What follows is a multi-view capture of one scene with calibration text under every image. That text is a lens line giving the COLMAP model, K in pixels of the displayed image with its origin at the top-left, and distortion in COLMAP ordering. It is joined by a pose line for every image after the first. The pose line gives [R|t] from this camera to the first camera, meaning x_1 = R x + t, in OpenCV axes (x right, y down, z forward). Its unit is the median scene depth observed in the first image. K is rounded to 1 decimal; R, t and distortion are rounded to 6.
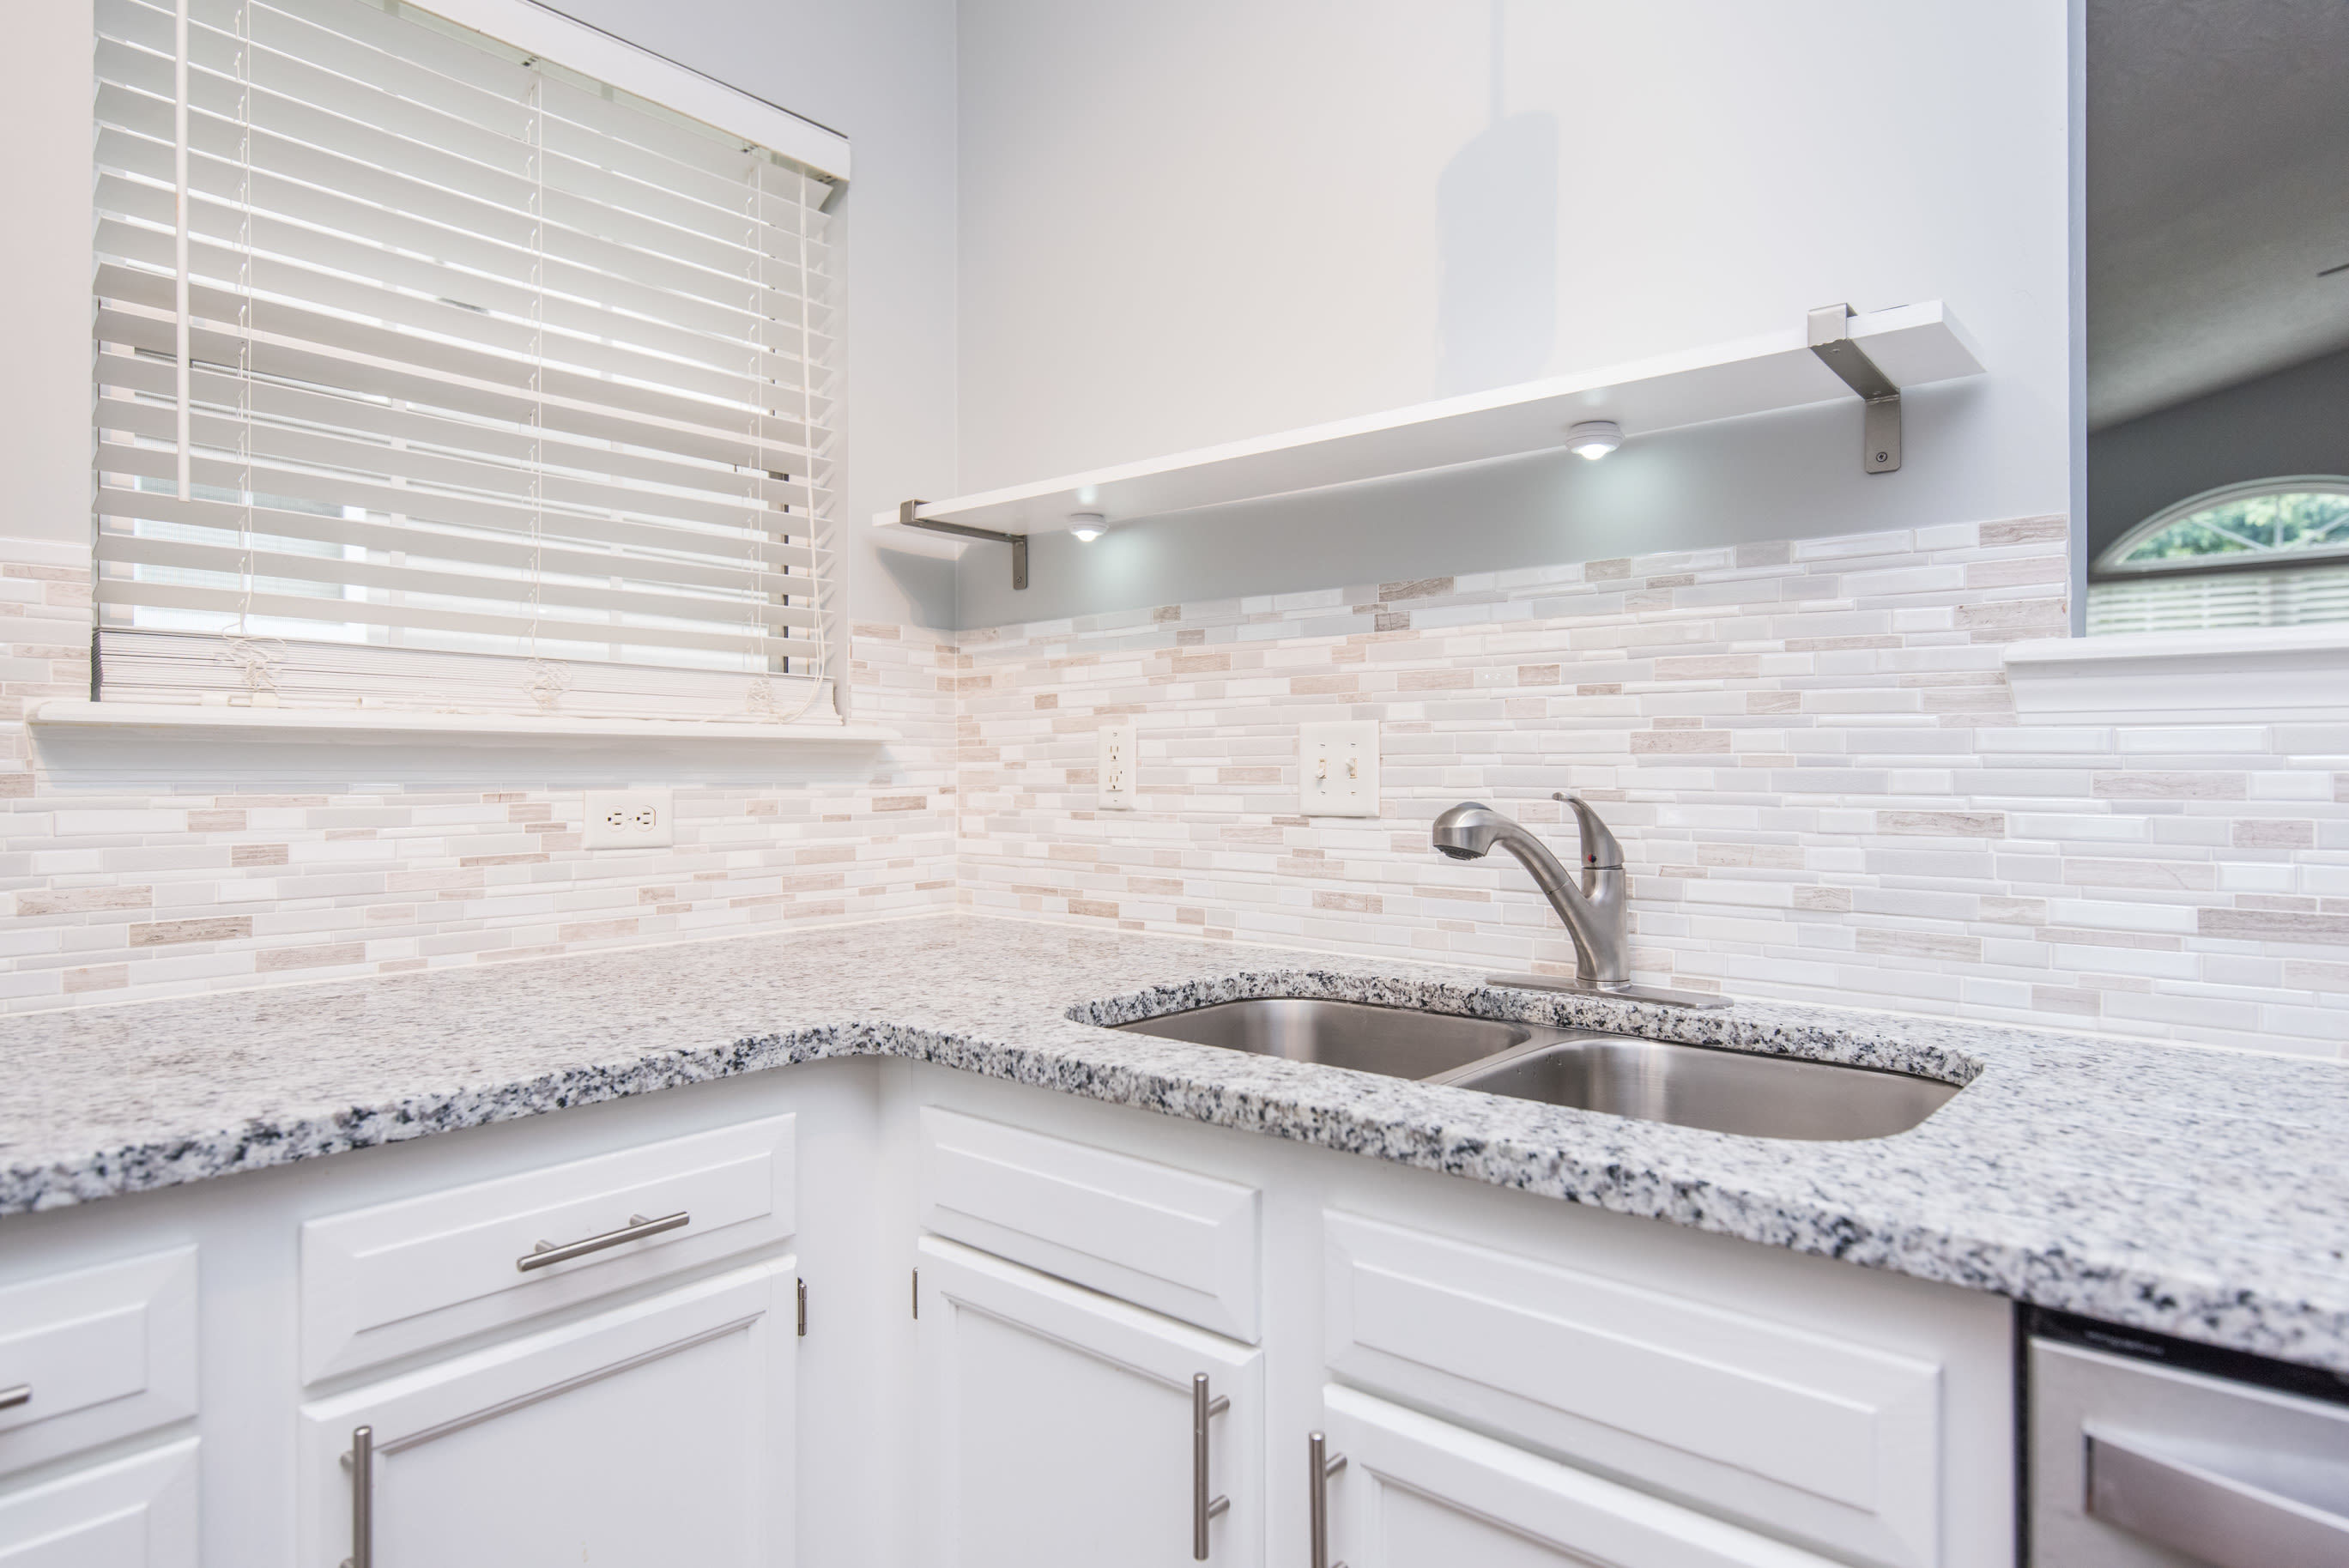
lens RADIAL K [[1329.4, 0, 1183.2], [0, 1329.4, 772.3], [0, 0, 1]] dist [0.000843, -0.000990]
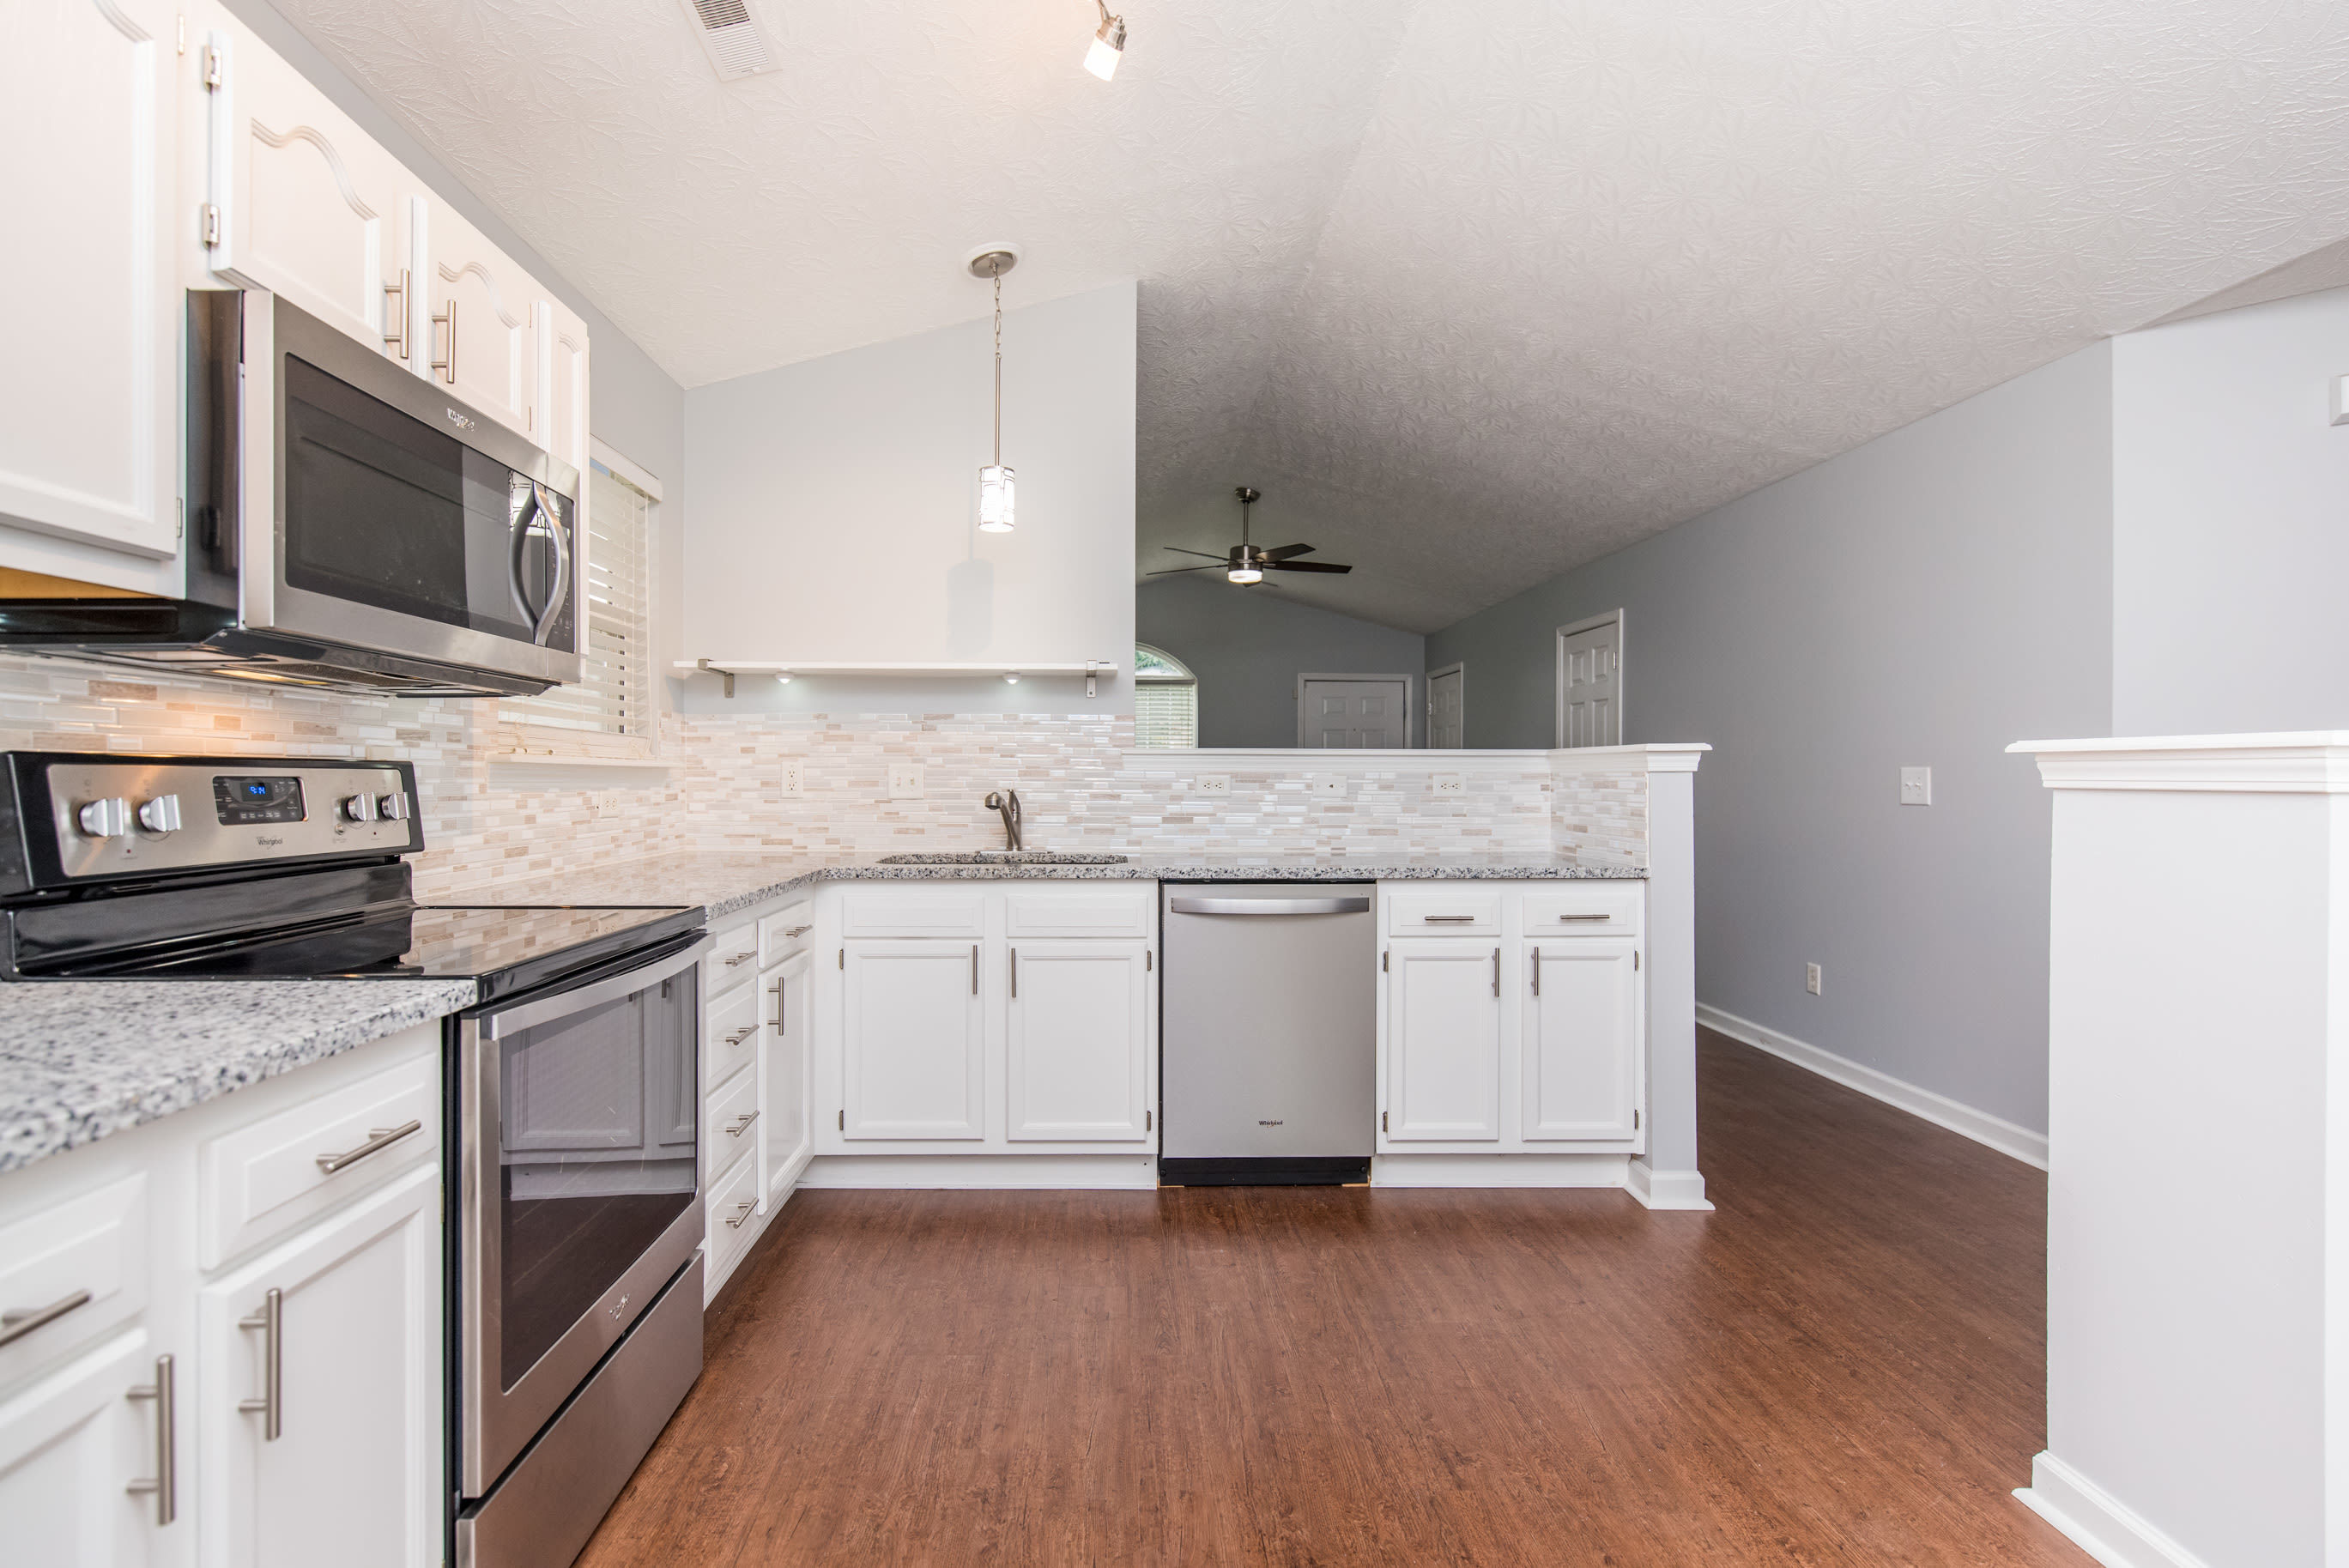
lens RADIAL K [[1063.3, 0, 1127.9], [0, 1063.3, 774.8], [0, 0, 1]] dist [-0.004675, -0.001038]
pose [[0.746164, 0.004328, 0.665748, -1.064010], [-0.001790, 0.999988, -0.004495, -0.007176], [-0.665760, 0.002163, 0.746163, -0.972185]]
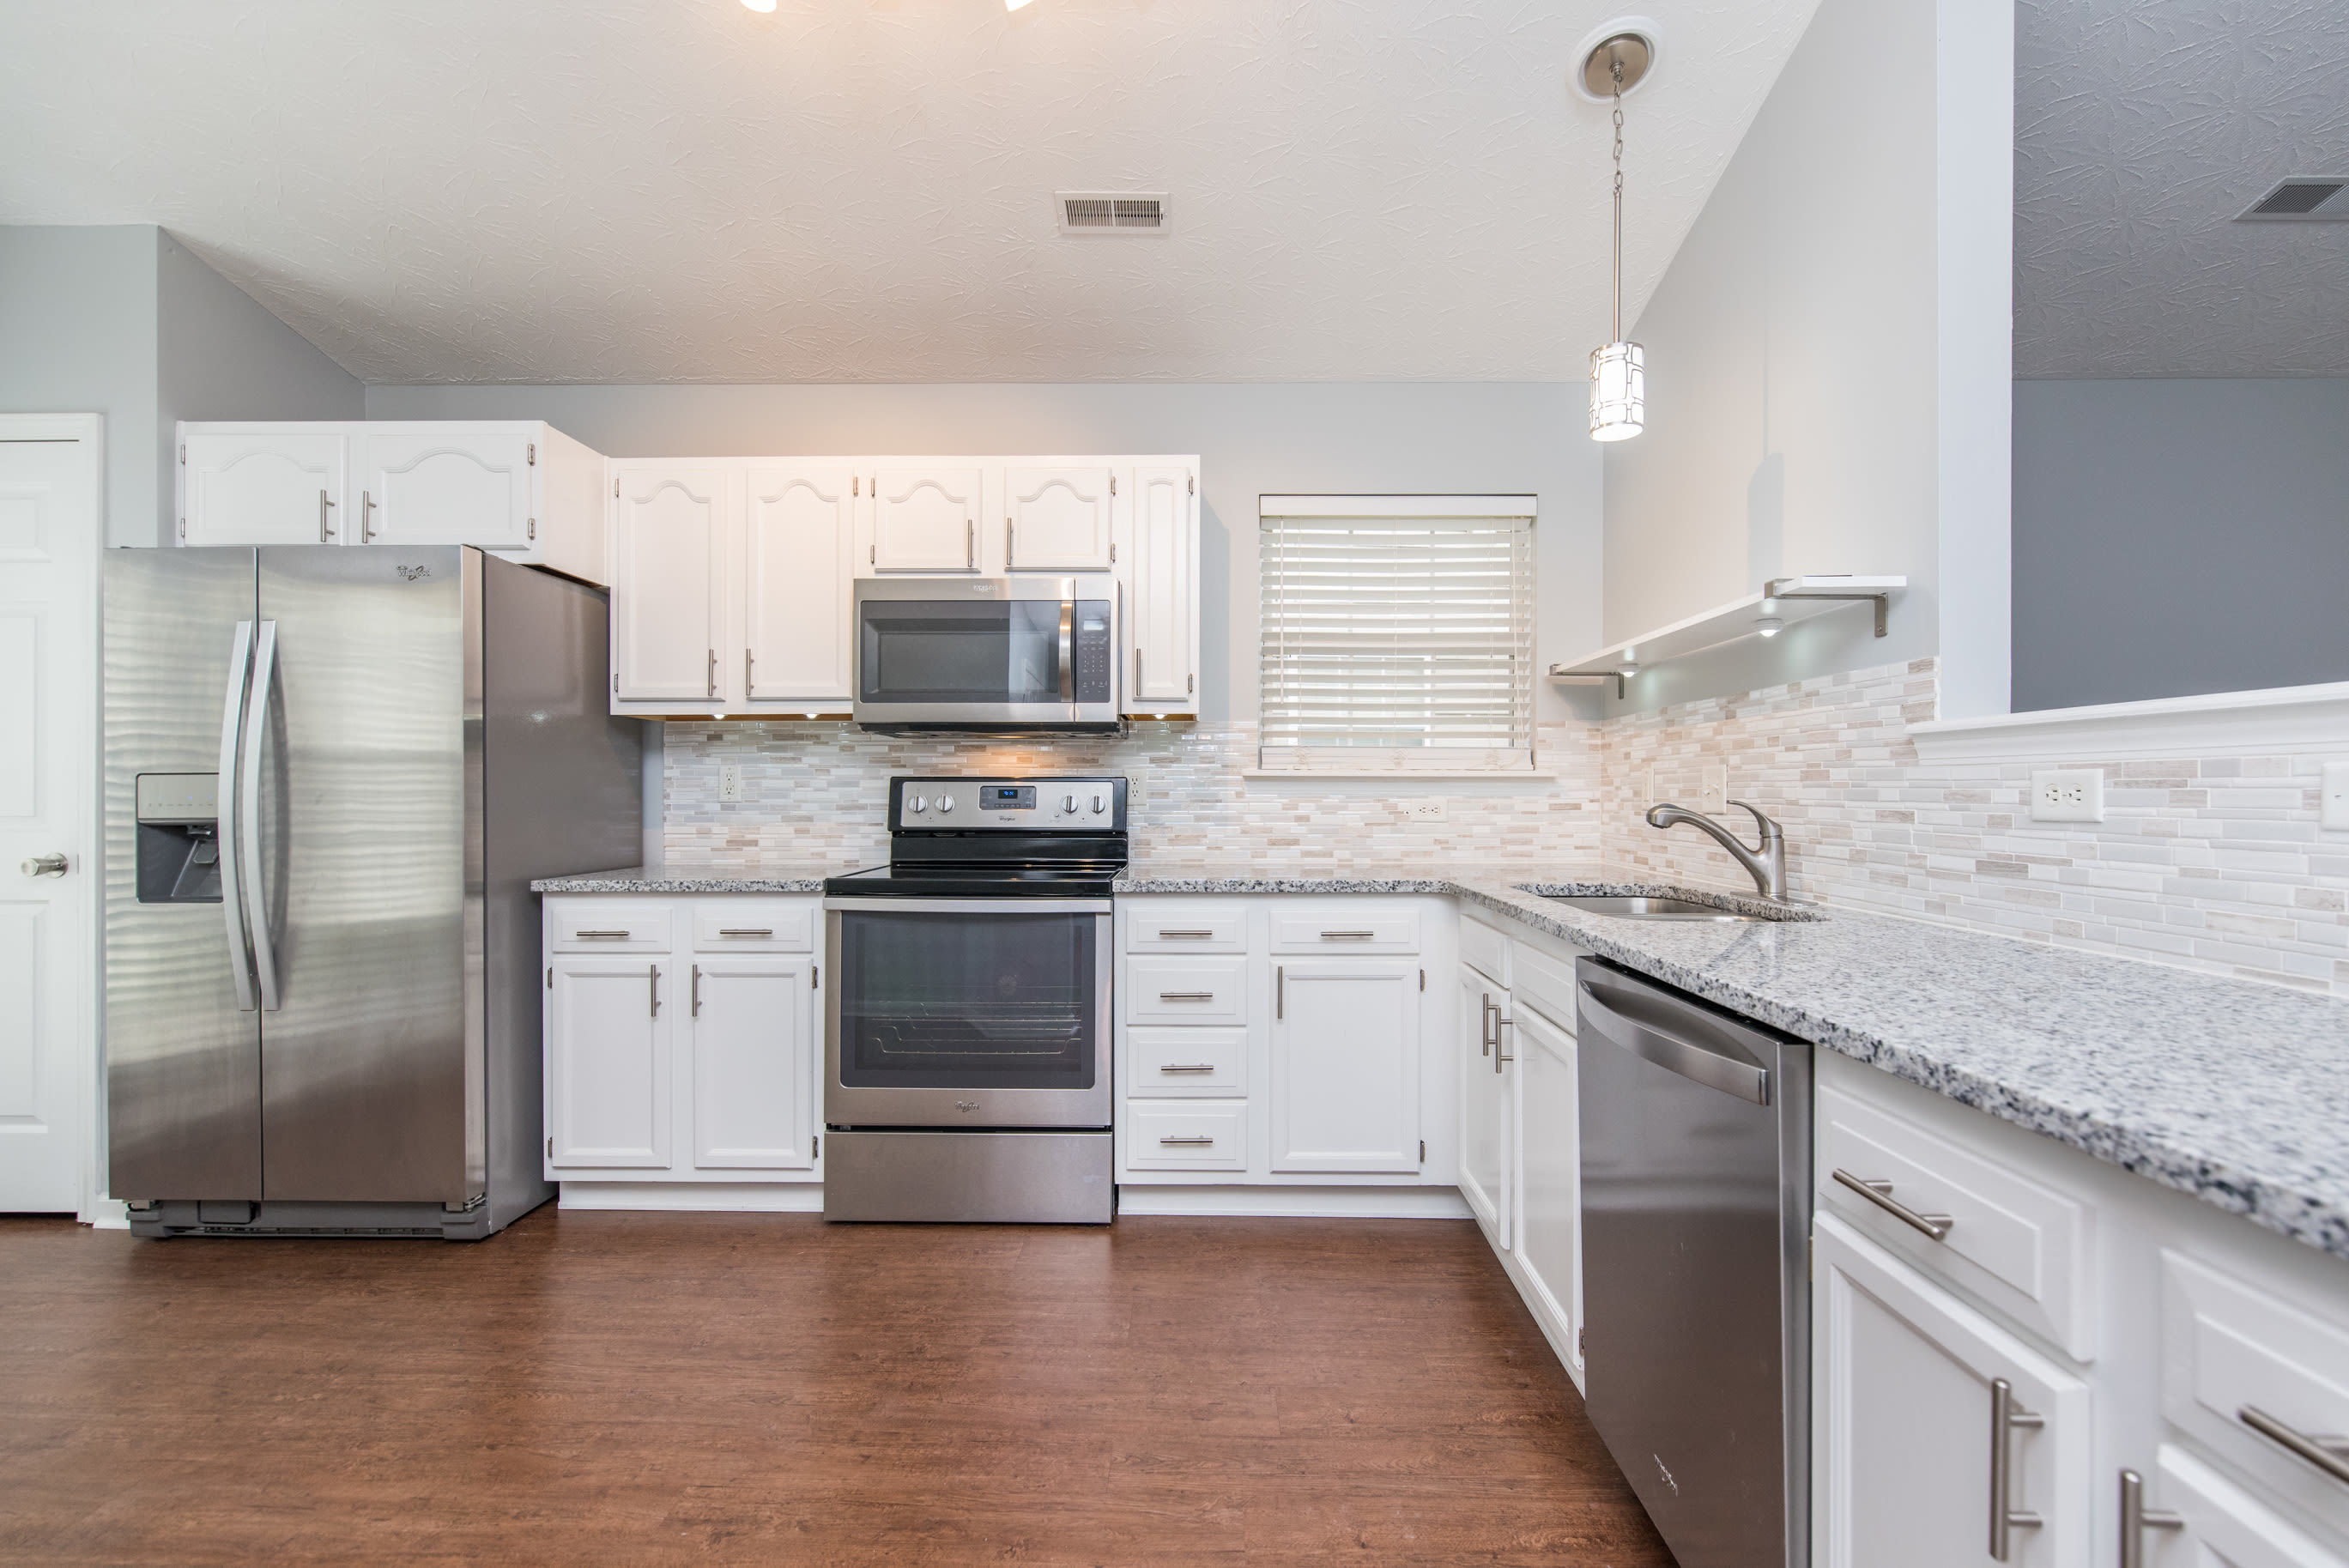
lens RADIAL K [[1020.2, 0, 1199.8], [0, 1020.2, 795.5], [0, 0, 1]] dist [-0.000587, -0.000807]
pose [[0.637109, 0.002671, -0.770769, 0.874022], [-0.001673, 0.999996, 0.002082, 0.005086], [0.770772, -0.000036, 0.637111, -0.605468]]
